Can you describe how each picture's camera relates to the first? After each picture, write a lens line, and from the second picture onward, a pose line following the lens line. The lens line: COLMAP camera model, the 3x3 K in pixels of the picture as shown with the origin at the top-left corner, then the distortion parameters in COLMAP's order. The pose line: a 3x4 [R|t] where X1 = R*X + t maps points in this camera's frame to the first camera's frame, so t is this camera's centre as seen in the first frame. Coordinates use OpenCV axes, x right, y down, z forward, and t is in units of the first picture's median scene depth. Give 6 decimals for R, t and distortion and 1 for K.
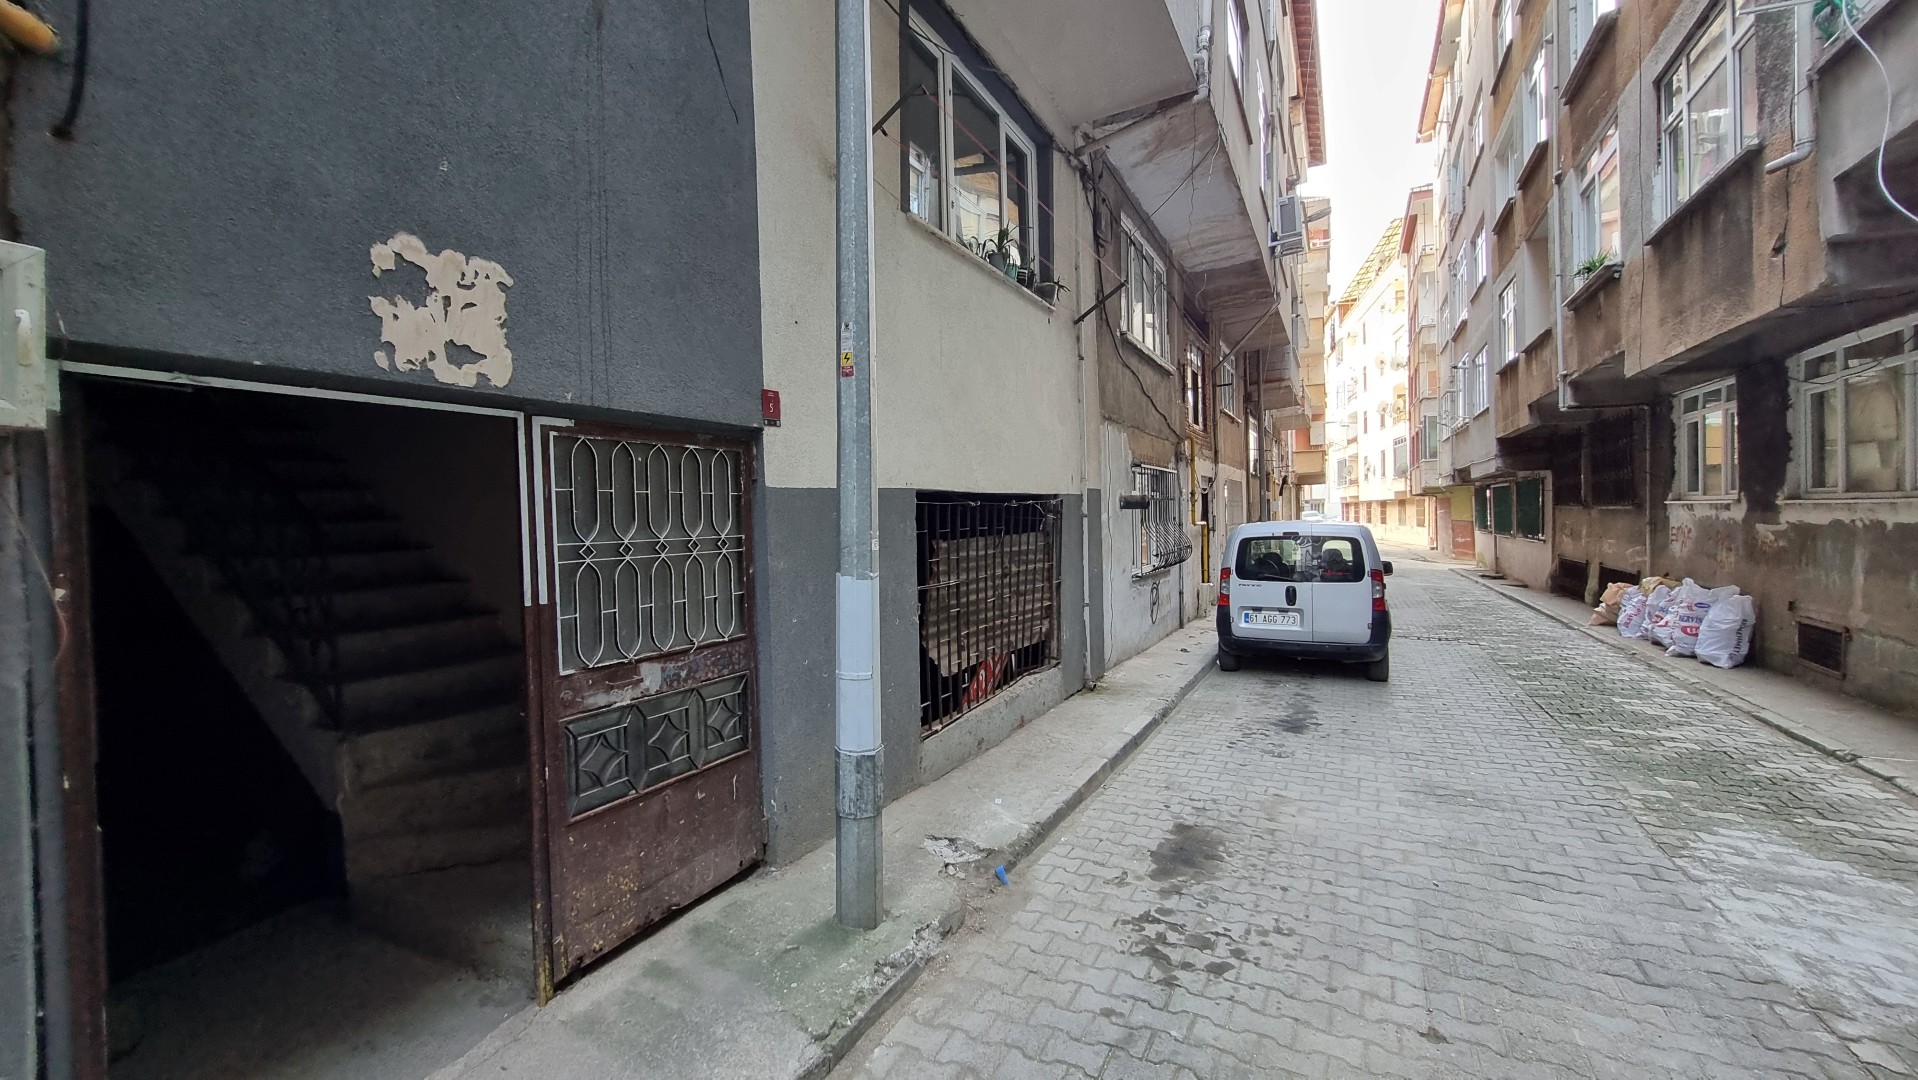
lens RADIAL K [[747.5, 0, 956.7], [0, 747.5, 528.6], [0, 0, 1]] dist [0.000512, 0.000174]
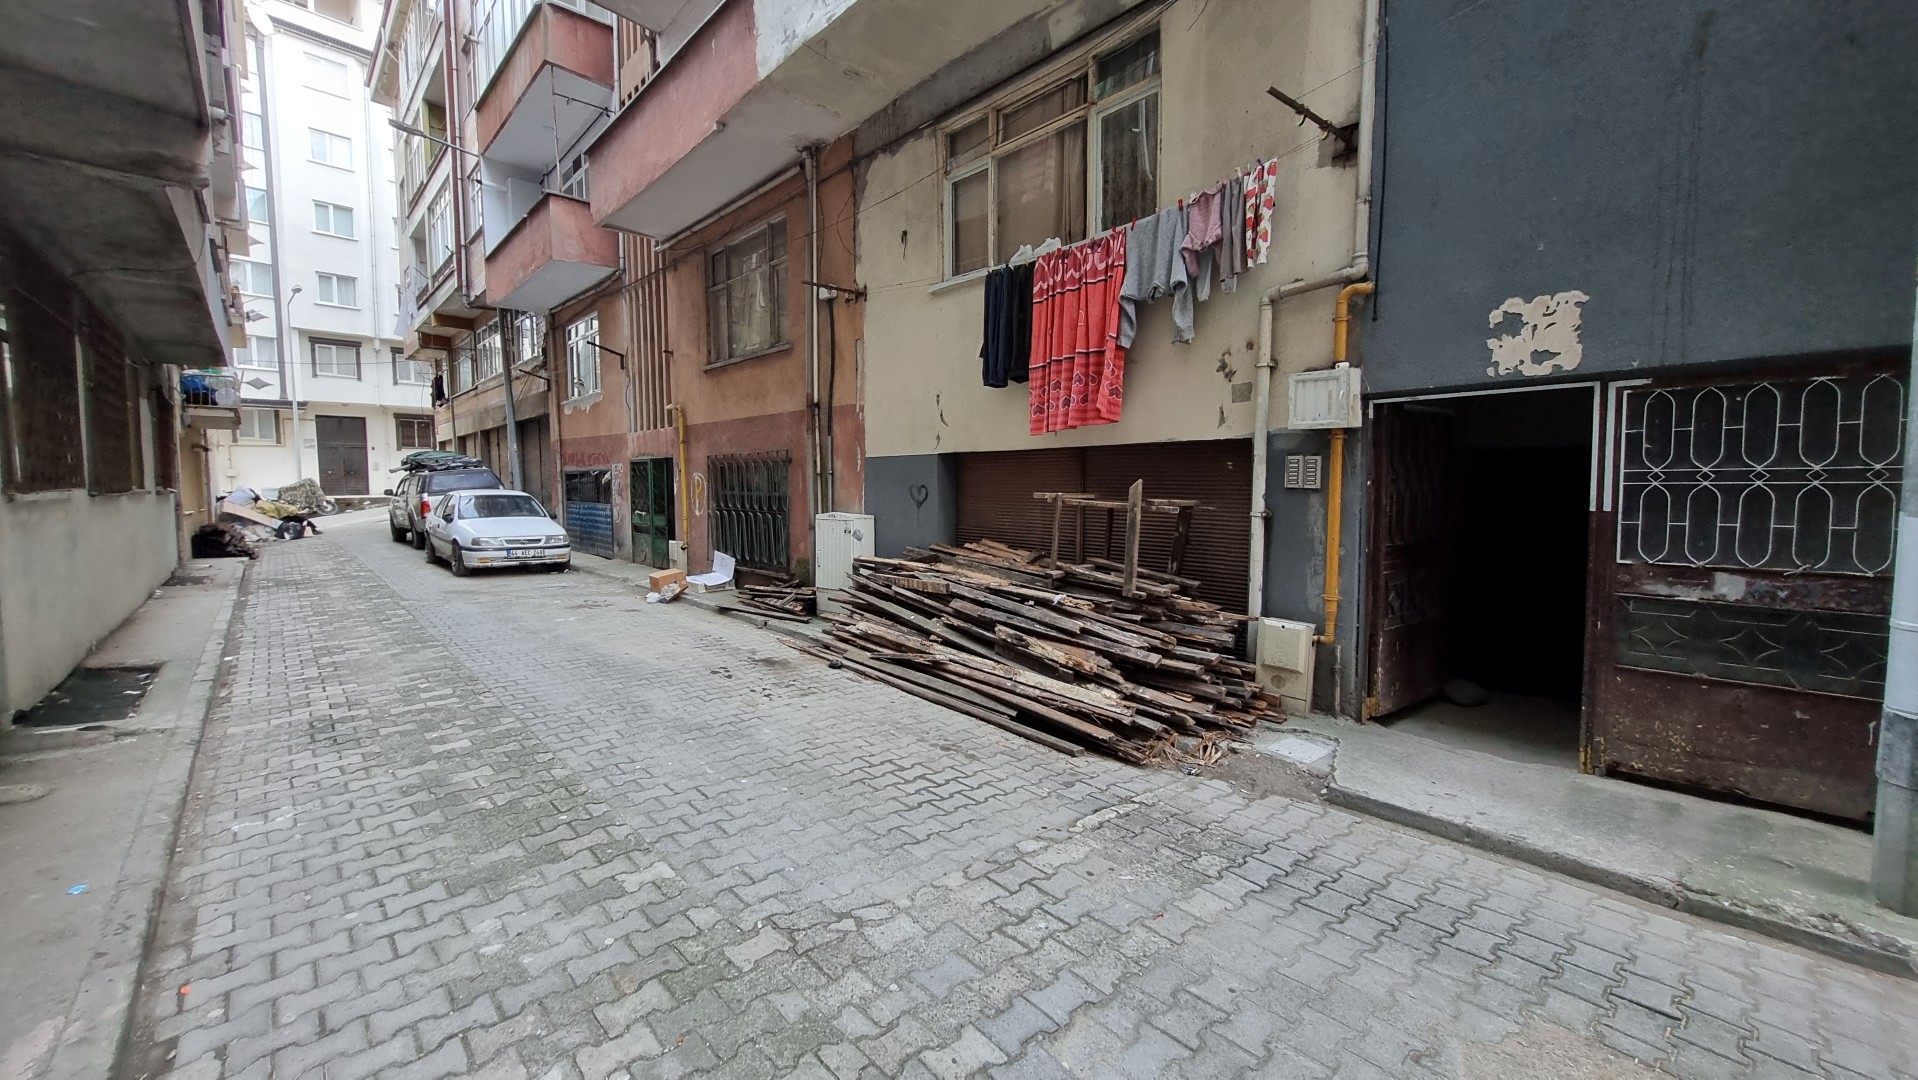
lens RADIAL K [[724.1, 0, 955.0], [0, 724.1, 533.0], [0, 0, 1]] dist [-0.002398, -0.000097]
pose [[-0.315434, 0.088312, -0.944829, 1.232745], [0.000385, 0.995672, 0.092936, 0.011910], [0.948948, 0.028952, -0.314102, 0.241186]]
